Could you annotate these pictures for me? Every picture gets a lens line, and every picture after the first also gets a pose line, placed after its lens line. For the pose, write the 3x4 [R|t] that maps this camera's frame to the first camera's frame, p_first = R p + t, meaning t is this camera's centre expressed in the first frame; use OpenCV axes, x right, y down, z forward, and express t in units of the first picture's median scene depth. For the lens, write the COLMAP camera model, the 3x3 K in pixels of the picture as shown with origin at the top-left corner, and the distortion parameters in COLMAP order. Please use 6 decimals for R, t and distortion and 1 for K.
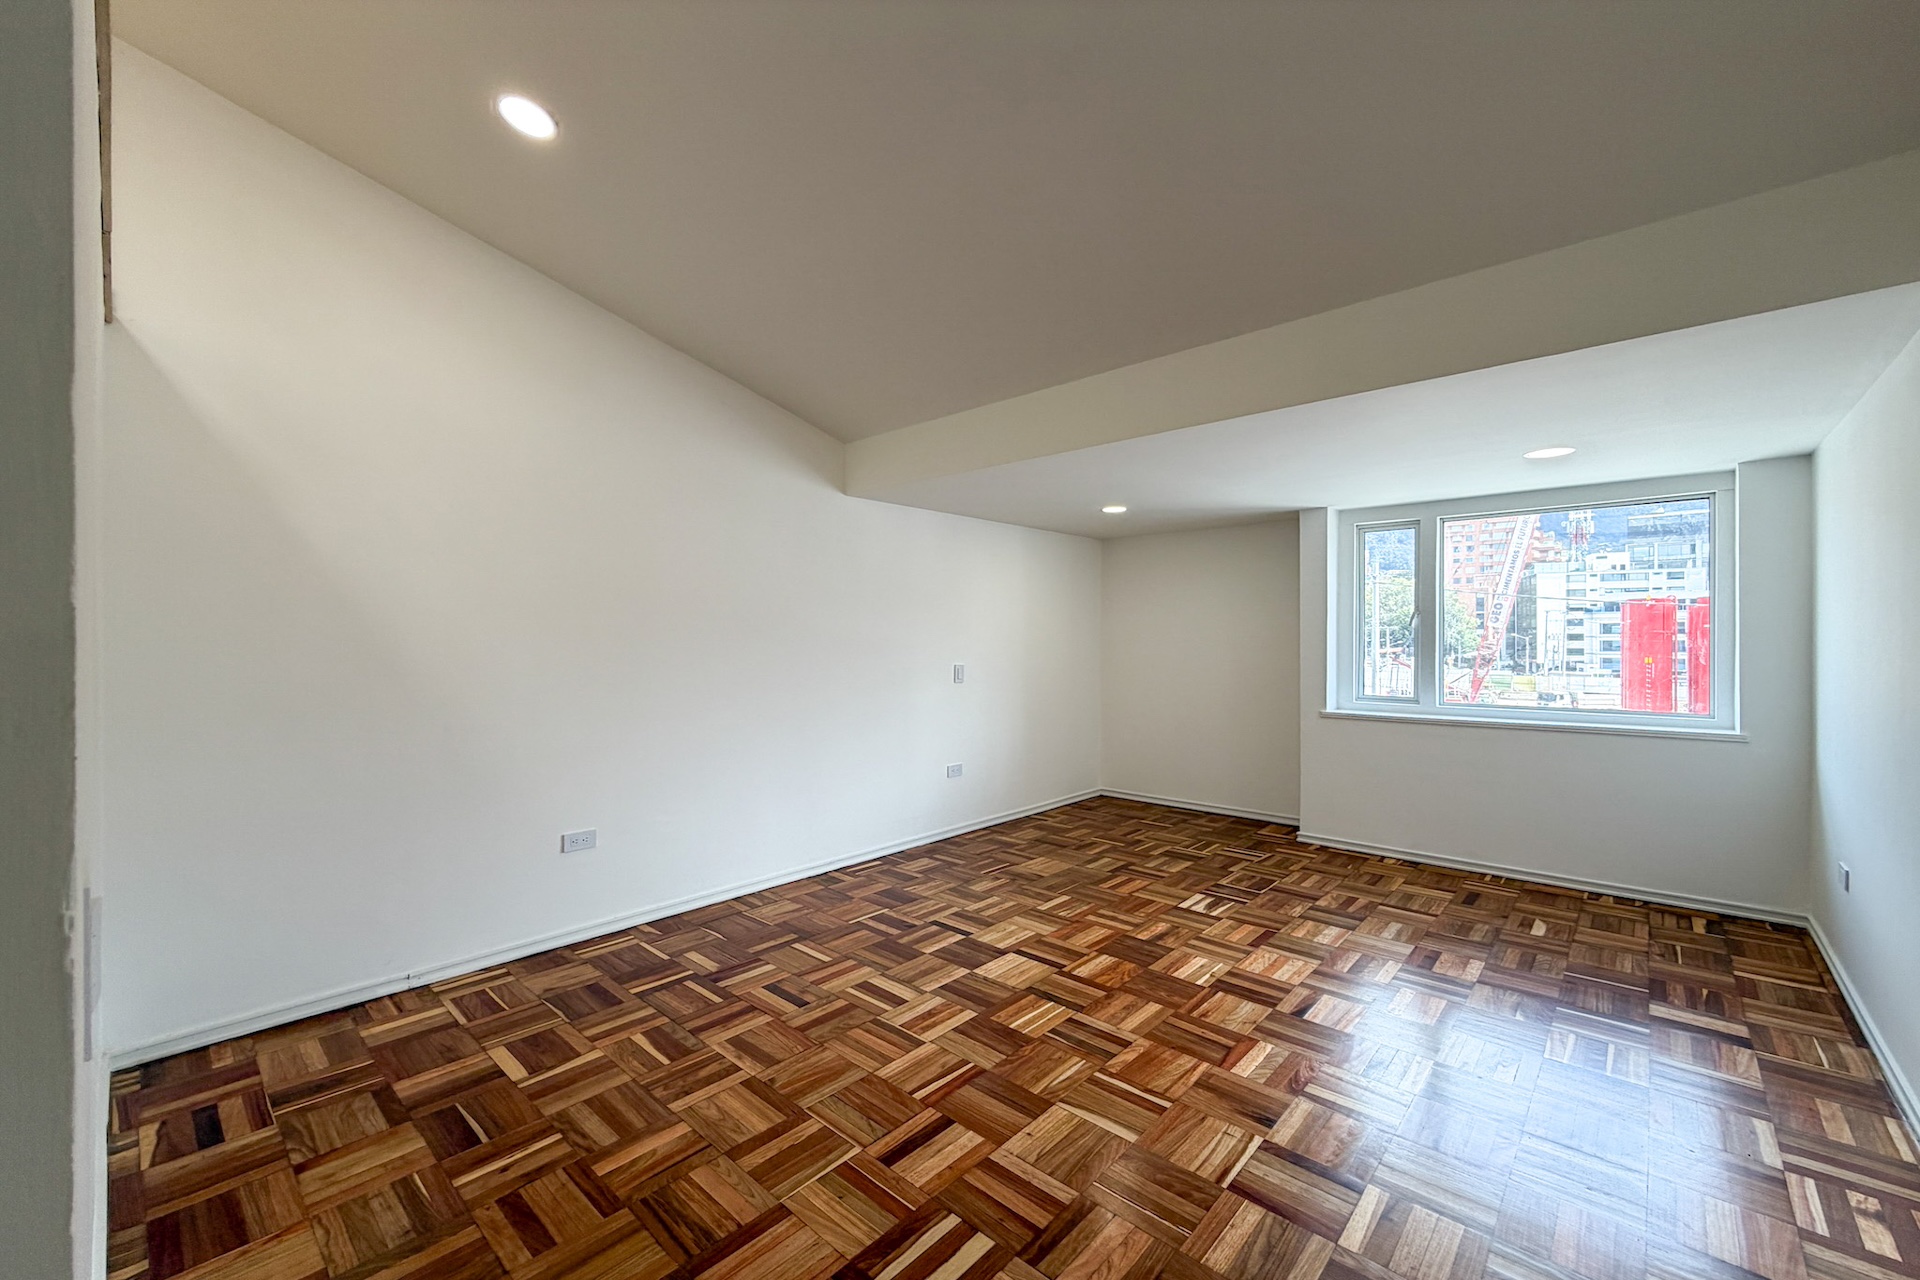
lens RADIAL K [[763.9, 0, 955.1], [0, 763.9, 643.7], [0, 0, 1]] dist [0.000363, -0.000270]
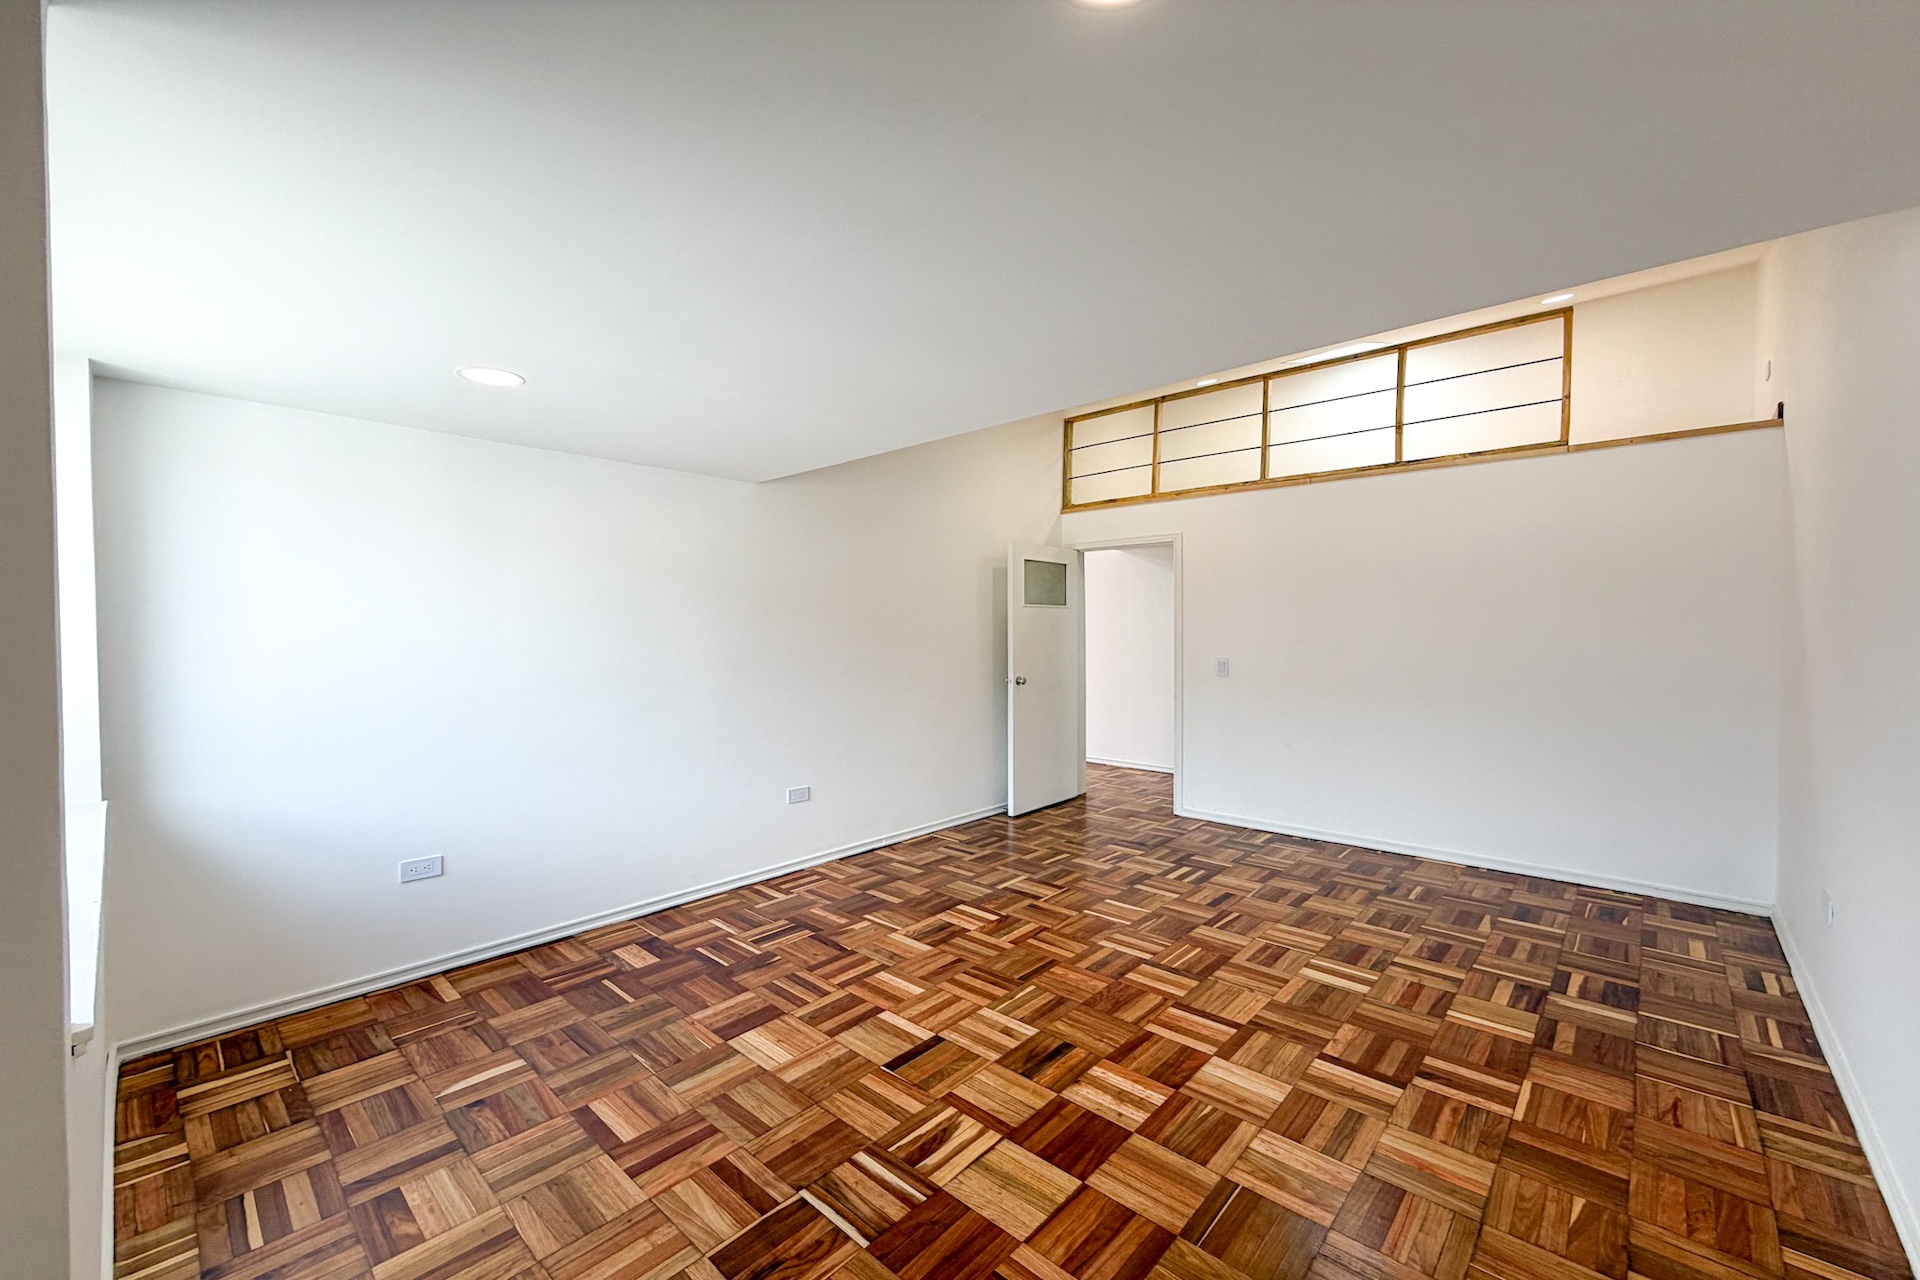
lens RADIAL K [[763.9, 0, 955.1], [0, 763.9, 643.7], [0, 0, 1]] dist [0.000363, -0.000270]
pose [[-0.999996, 0.002643, 0.001373, 0.406913], [0.002677, 0.999688, 0.024815, -0.025643], [-0.001307, 0.024819, -0.999691, 1.928714]]
